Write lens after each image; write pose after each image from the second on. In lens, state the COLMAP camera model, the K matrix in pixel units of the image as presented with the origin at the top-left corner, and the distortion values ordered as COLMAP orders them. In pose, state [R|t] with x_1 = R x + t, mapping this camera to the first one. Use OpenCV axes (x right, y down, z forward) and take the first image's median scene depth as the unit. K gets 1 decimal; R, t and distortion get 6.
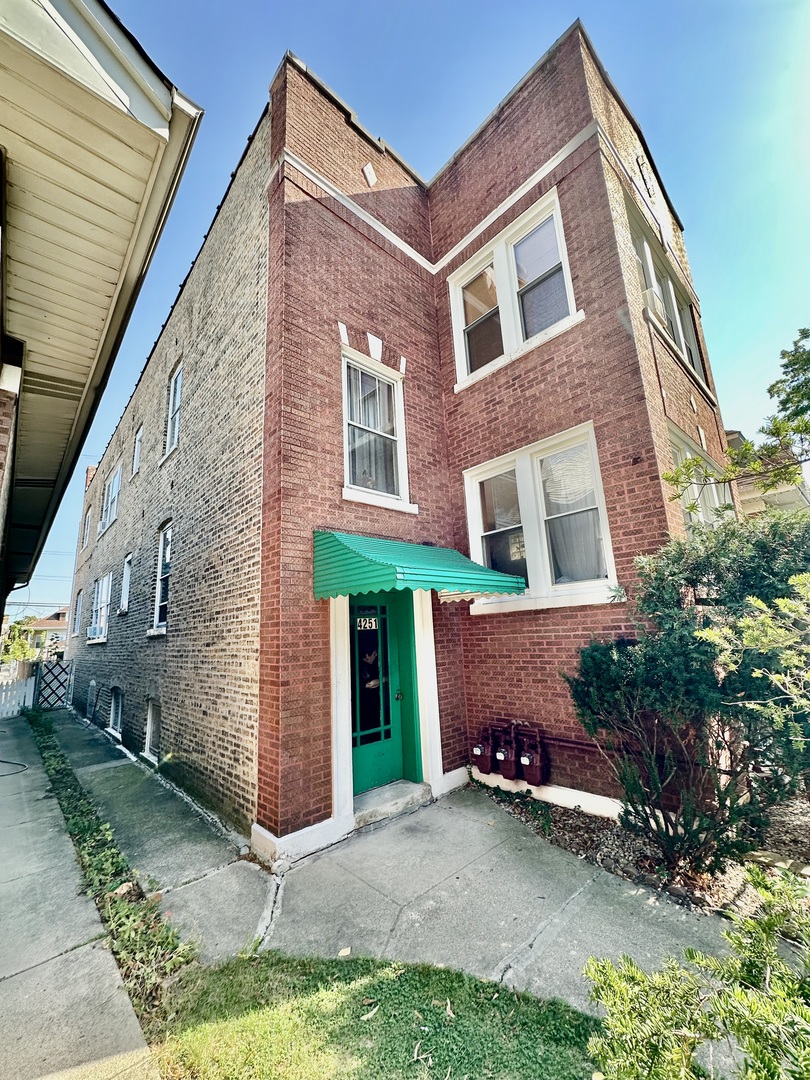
lens RADIAL K [[427.1, 0, 408.9], [0, 427.1, 541.2], [0, 0, 1]] dist [-0.000788, 0.000909]
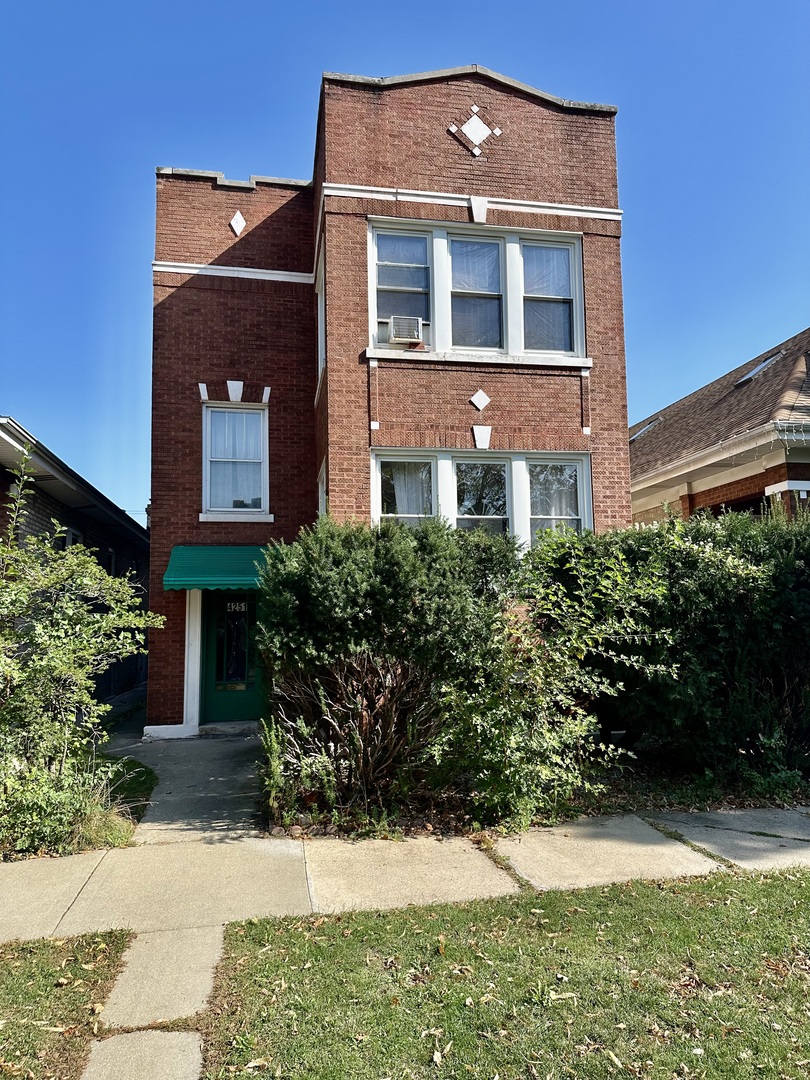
lens RADIAL K [[755.7, 0, 403.1], [0, 755.7, 540.6], [0, 0, 1]] dist [0.031907, -0.005401]
pose [[0.840331, -0.013387, -0.541909, 1.788078], [0.080570, 0.991675, 0.100442, -0.234956], [0.536053, -0.128066, 0.834414, -0.752848]]
